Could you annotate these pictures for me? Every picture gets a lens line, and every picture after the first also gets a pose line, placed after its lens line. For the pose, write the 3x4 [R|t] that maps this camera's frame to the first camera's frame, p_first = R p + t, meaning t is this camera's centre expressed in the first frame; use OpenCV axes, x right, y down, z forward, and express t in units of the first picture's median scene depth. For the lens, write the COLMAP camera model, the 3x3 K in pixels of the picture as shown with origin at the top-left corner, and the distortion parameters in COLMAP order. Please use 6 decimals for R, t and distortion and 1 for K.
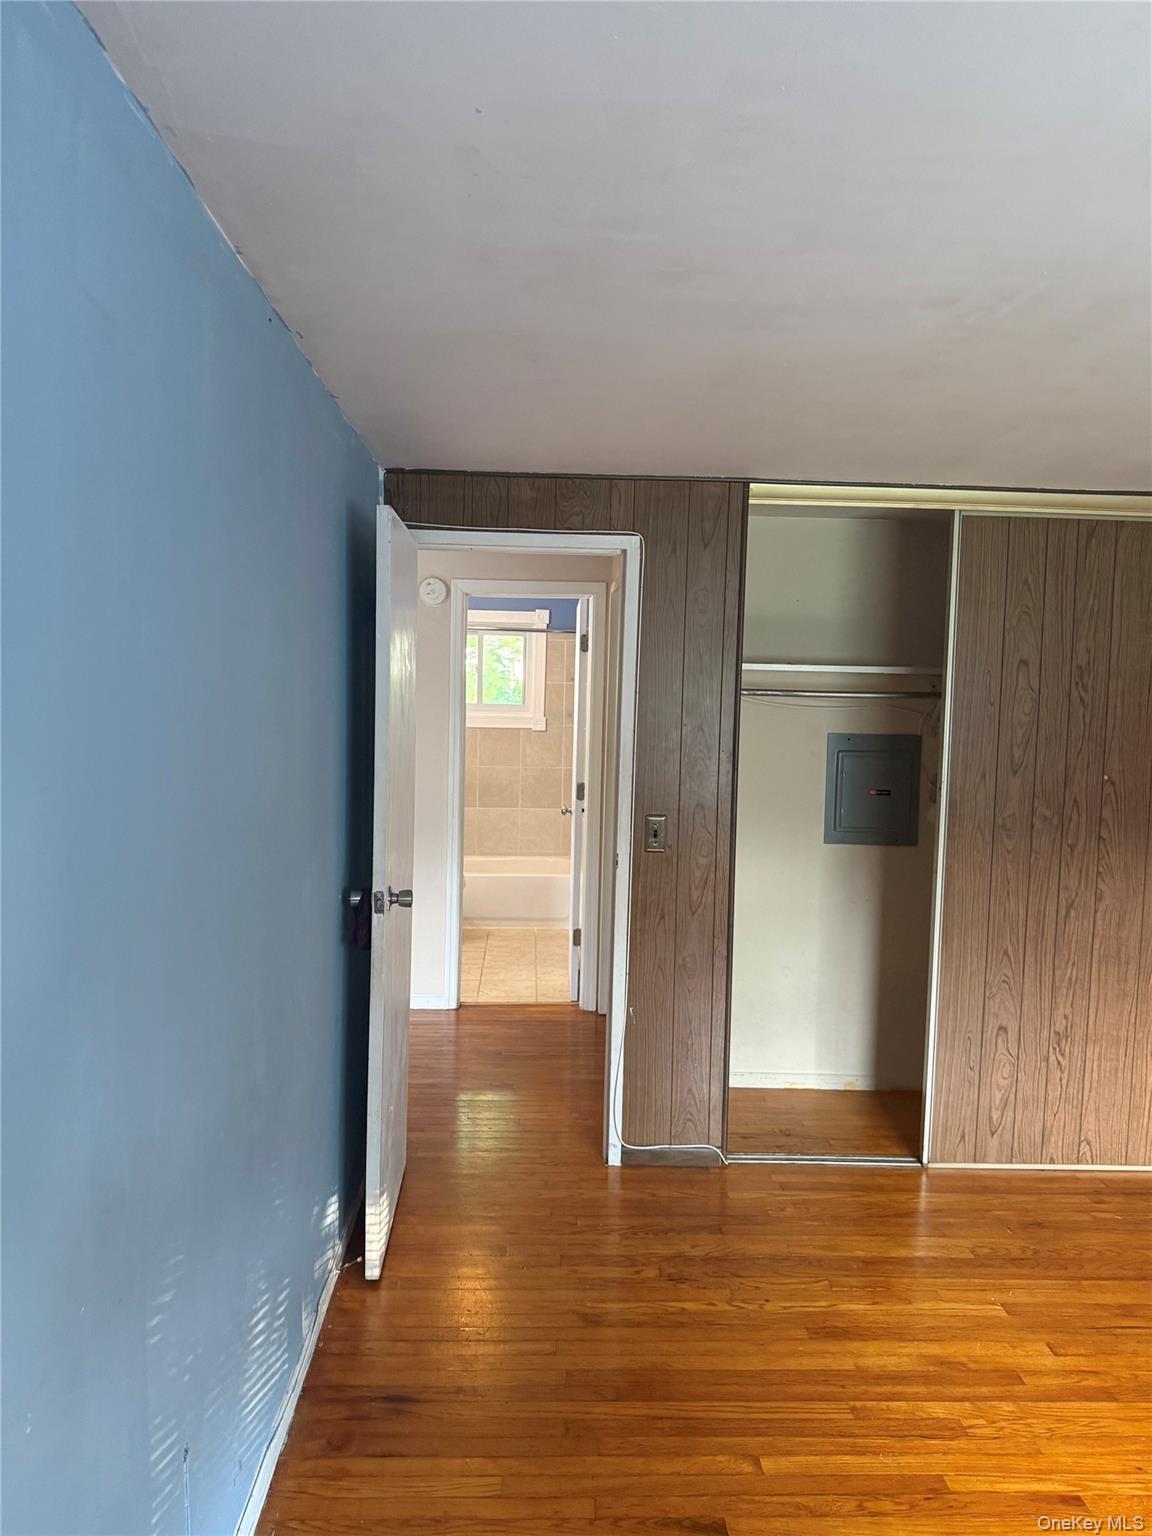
lens RADIAL K [[1085.9, 0, 566.7], [0, 1085.9, 765.1], [0, 0, 1]] dist [0.167834, -0.372188]
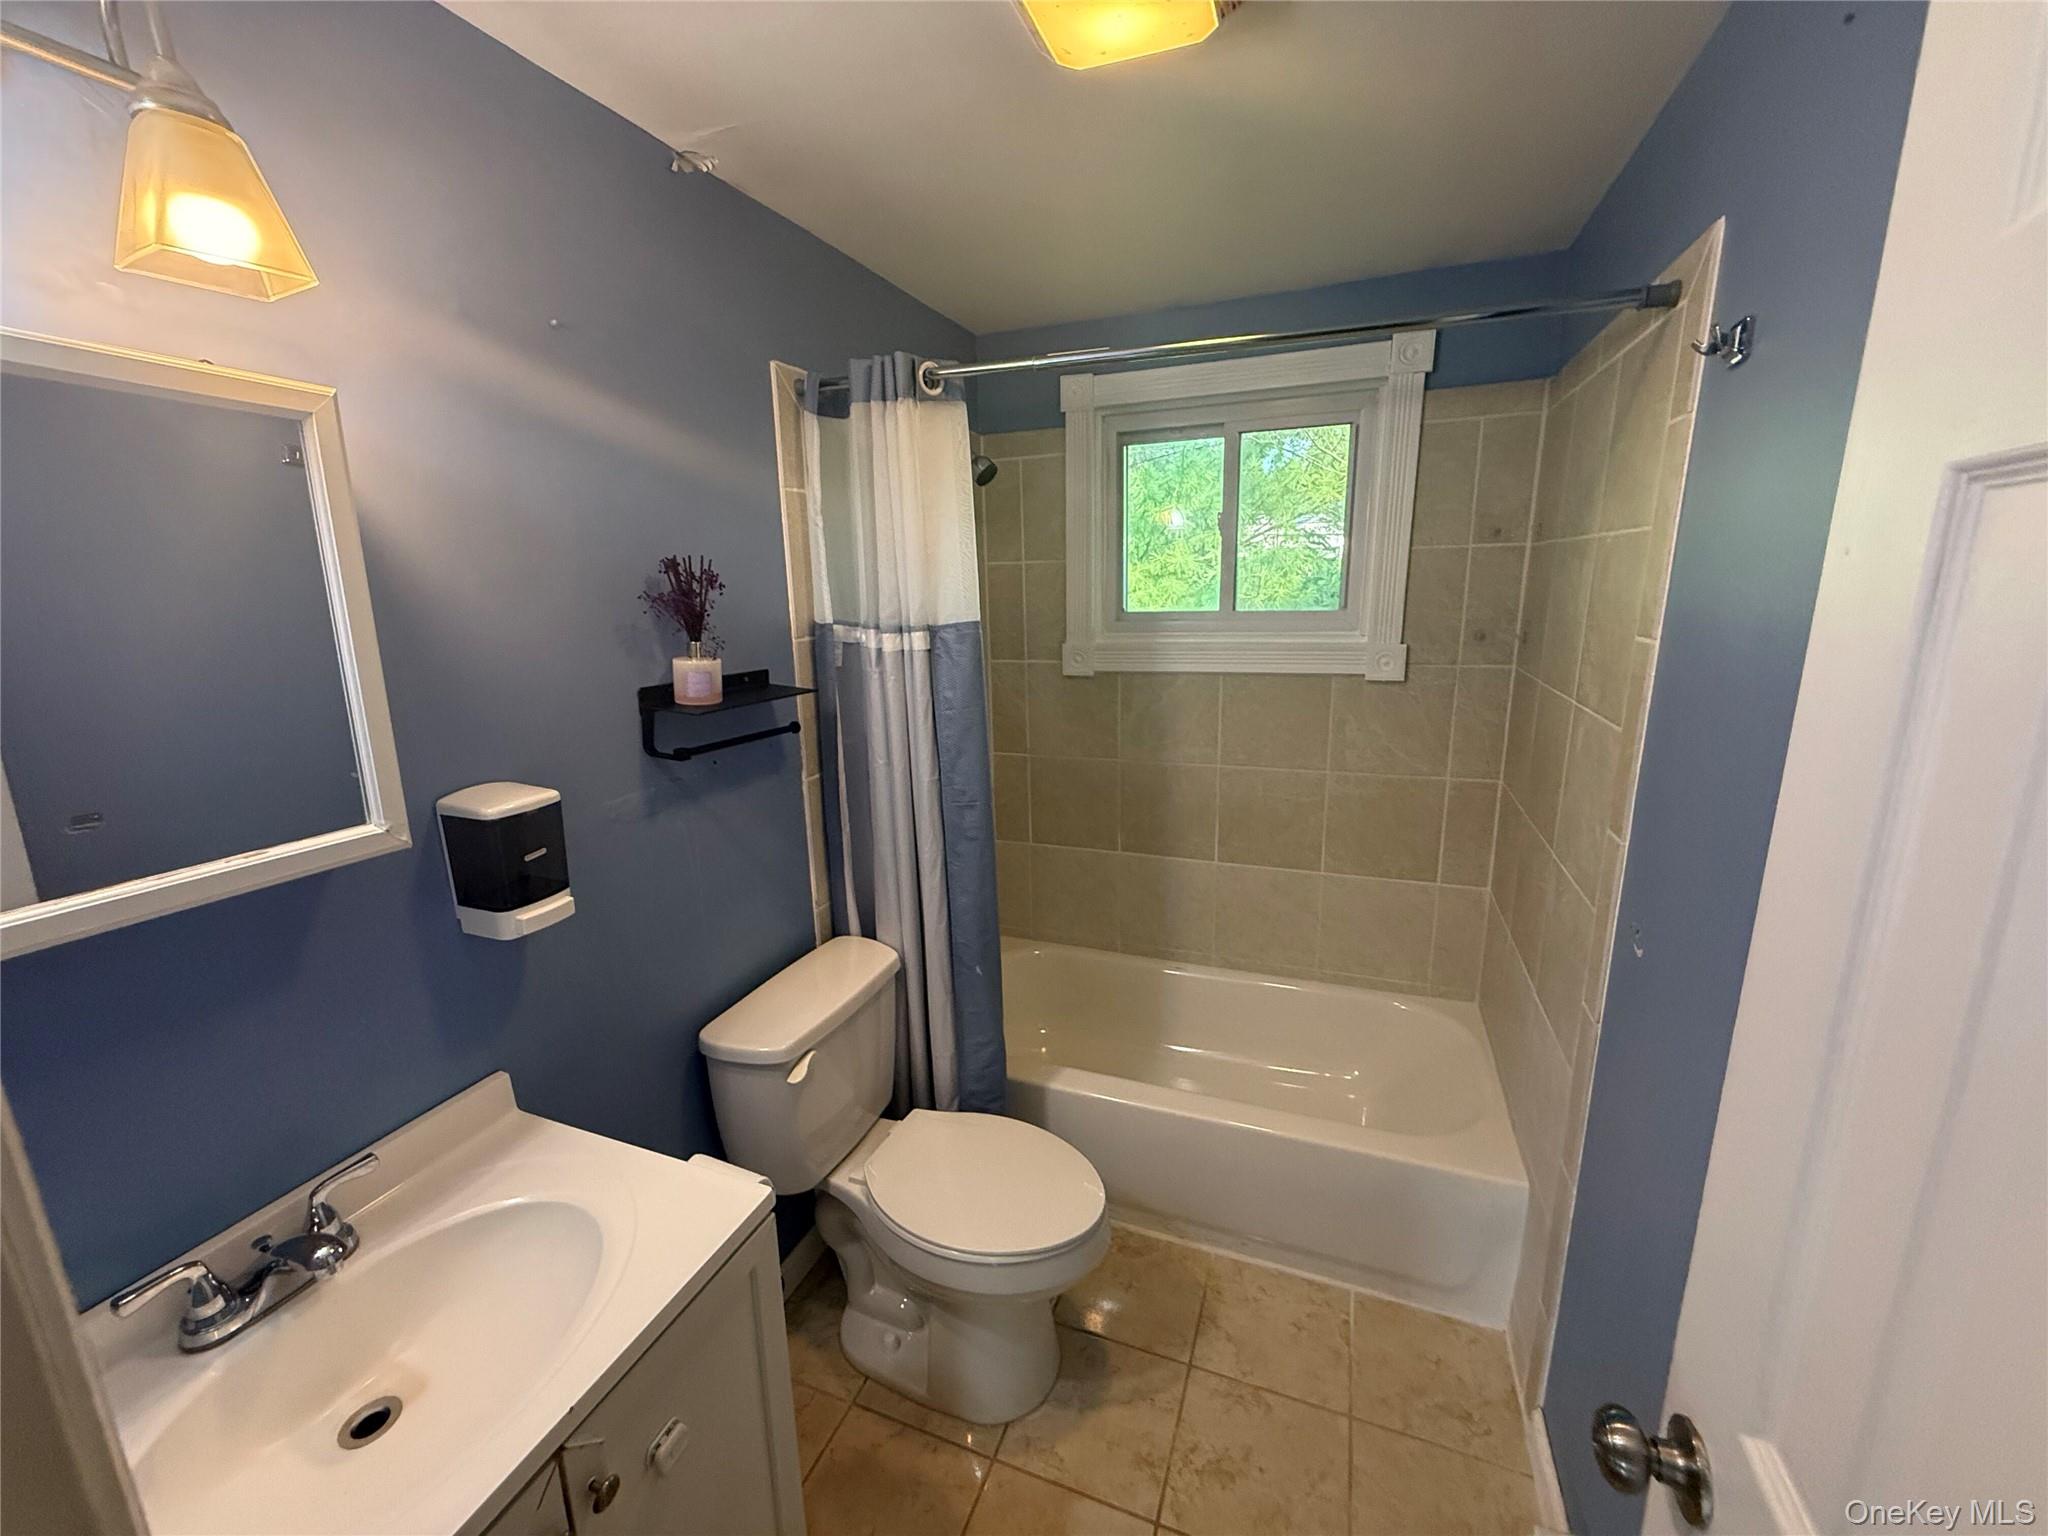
lens RADIAL K [[820.4, 0, 1021.9], [0, 820.4, 770.0], [0, 0, 1]] dist [0.001159, 0.000094]
pose [[0.918532, 0.043905, -0.392902, -0.027608], [0.012540, 0.990079, 0.139952, -0.042084], [0.395148, -0.133477, 0.908868, 0.685689]]
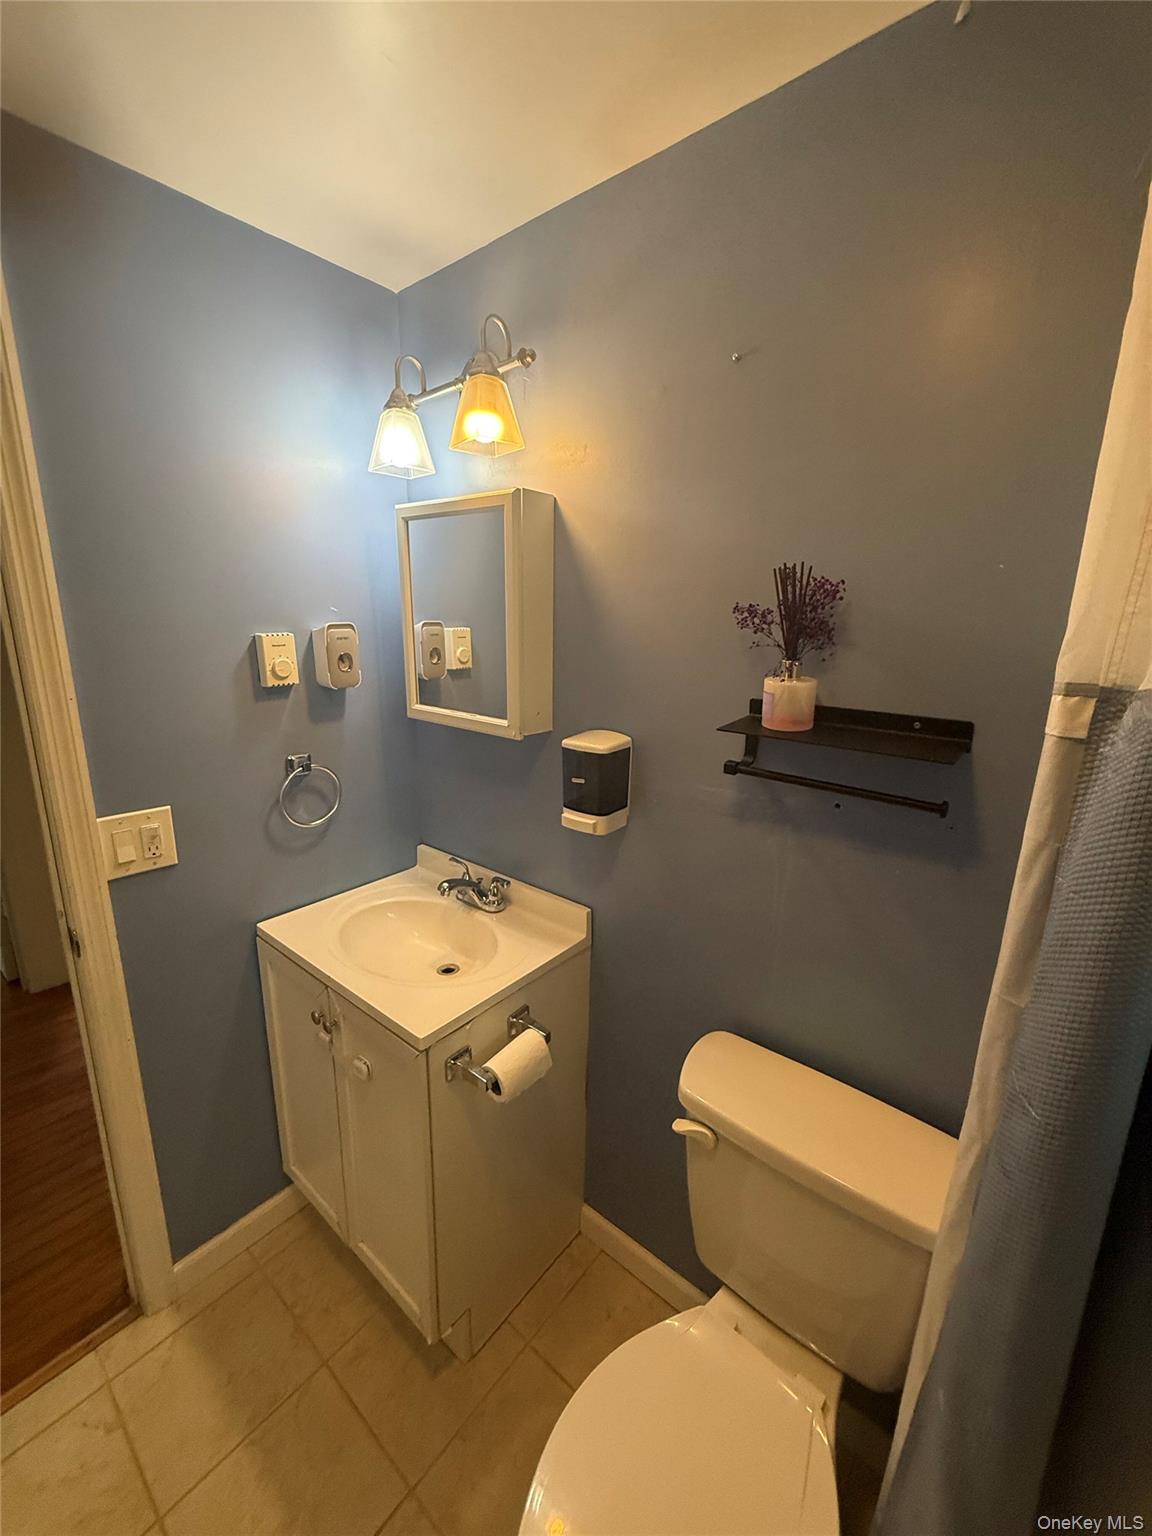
lens RADIAL K [[615.3, 0, 577.9], [0, 615.3, 764.7], [0, 0, 1]] dist [0.001159, 0.000094]
pose [[-0.662646, 0.133778, -0.736888, -0.044285], [-0.093410, 0.961472, 0.258548, -0.053678], [0.743085, 0.240158, -0.624619, 0.877526]]
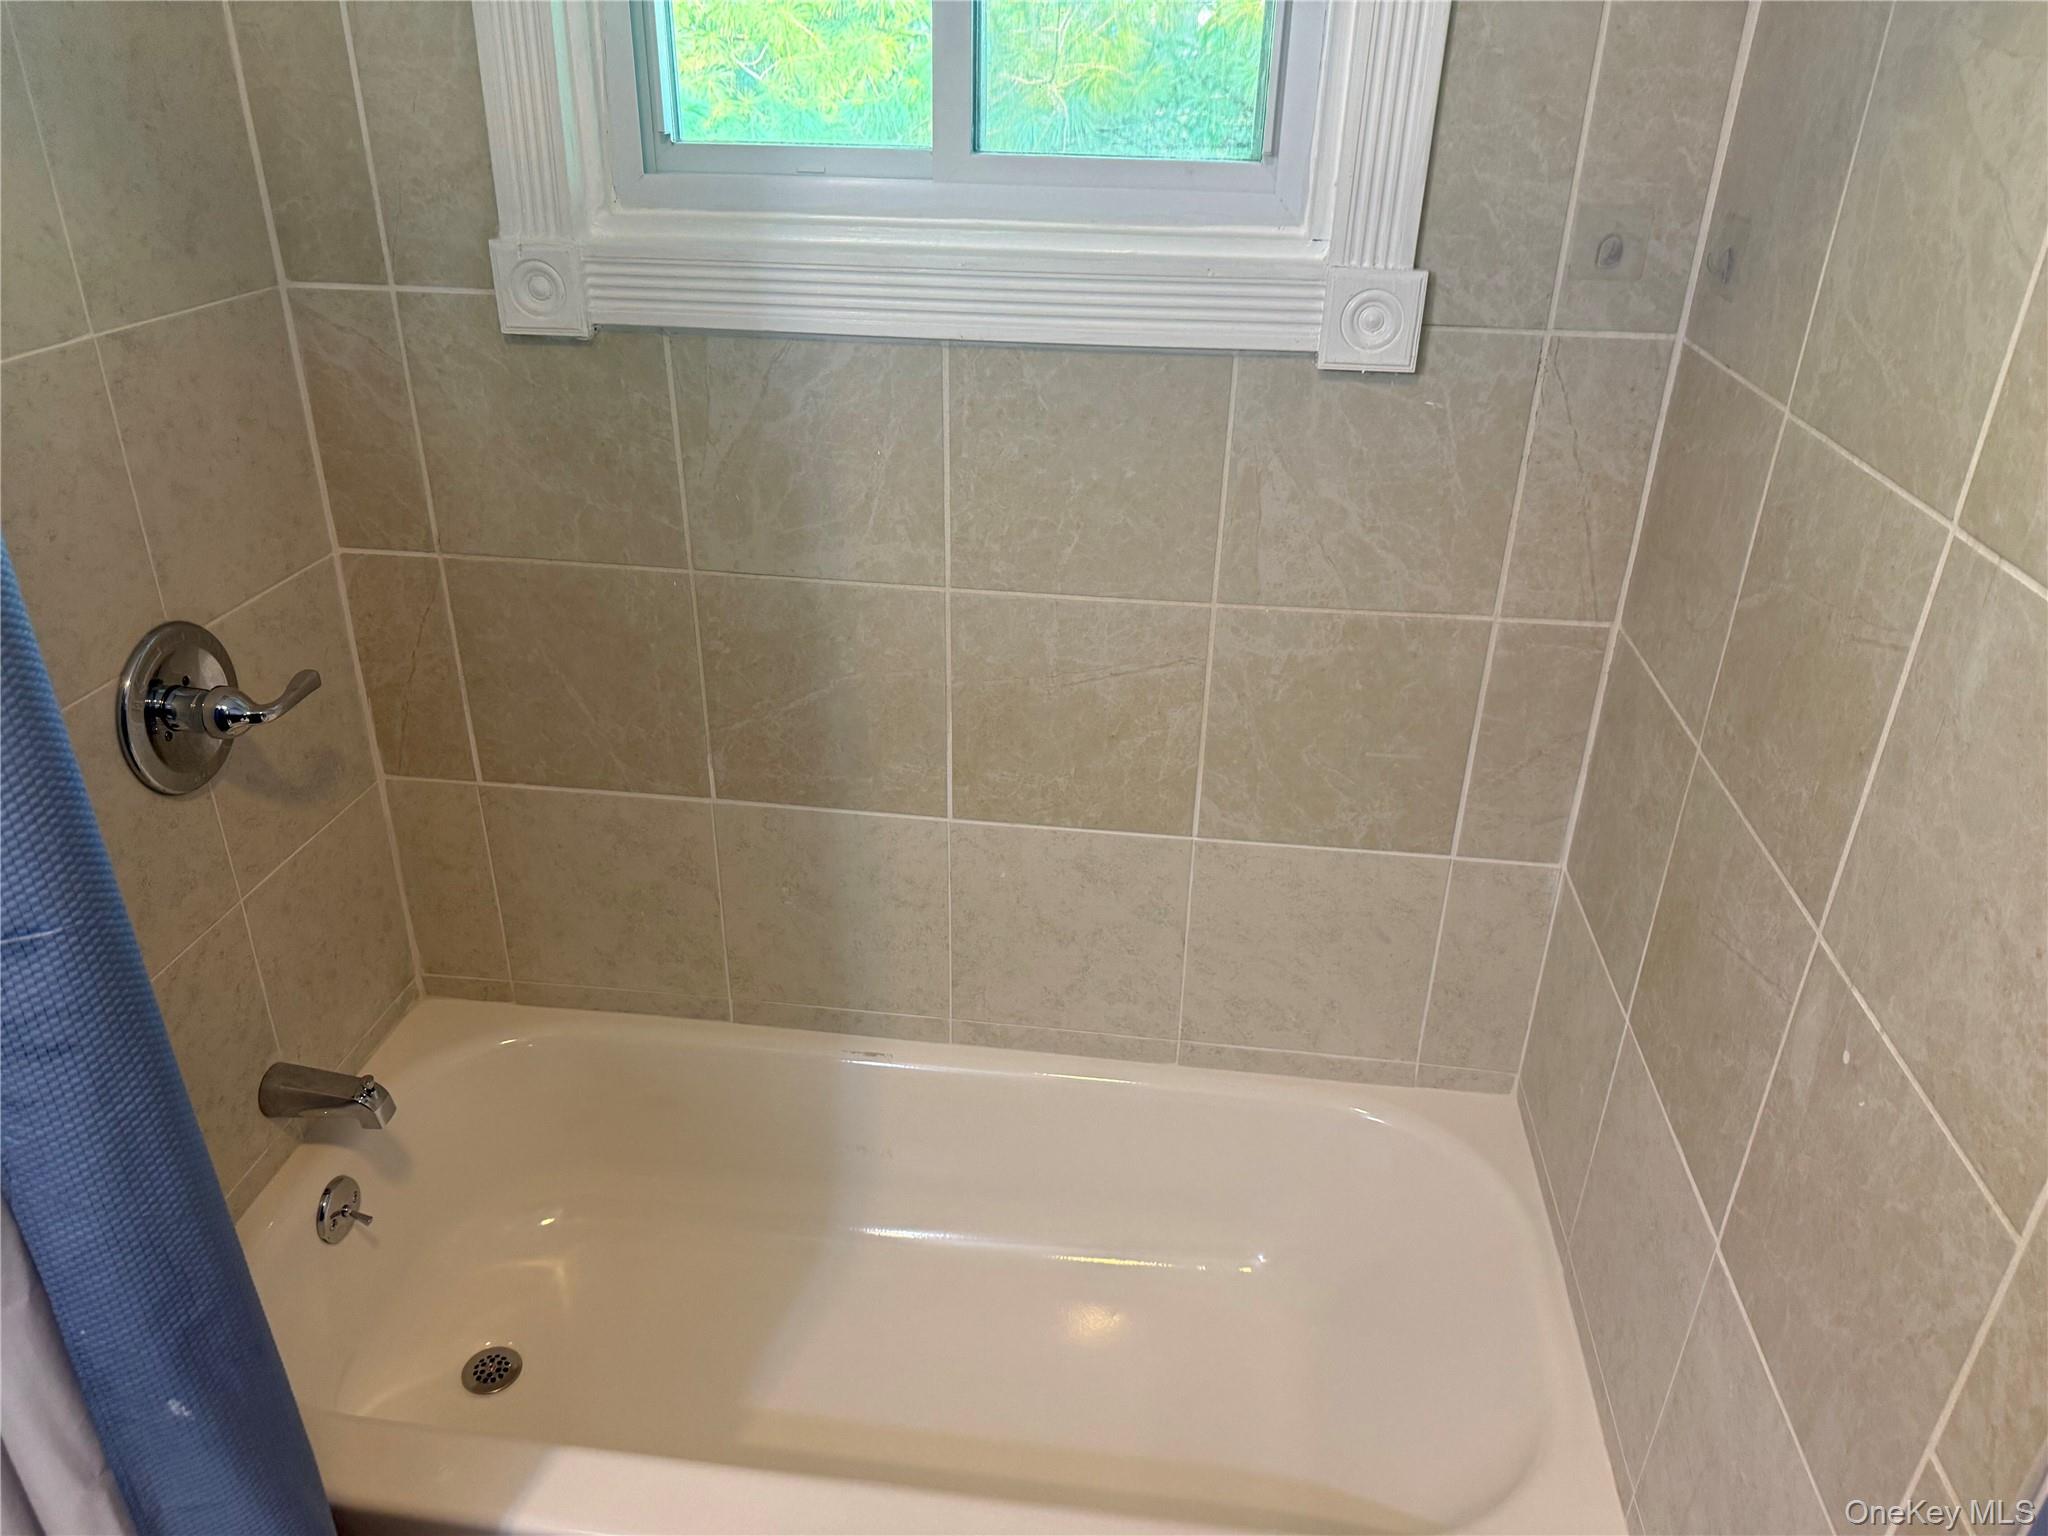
lens RADIAL K [[1418.3, 0, 1018.0], [0, 1418.3, 772.6], [0, 0, 1]] dist [0.136052, -0.272602]
pose [[0.987747, 0.066933, -0.140978, -0.040016], [-0.007700, 0.923157, 0.384345, -0.054664], [0.155870, -0.378550, 0.912362, 0.799847]]
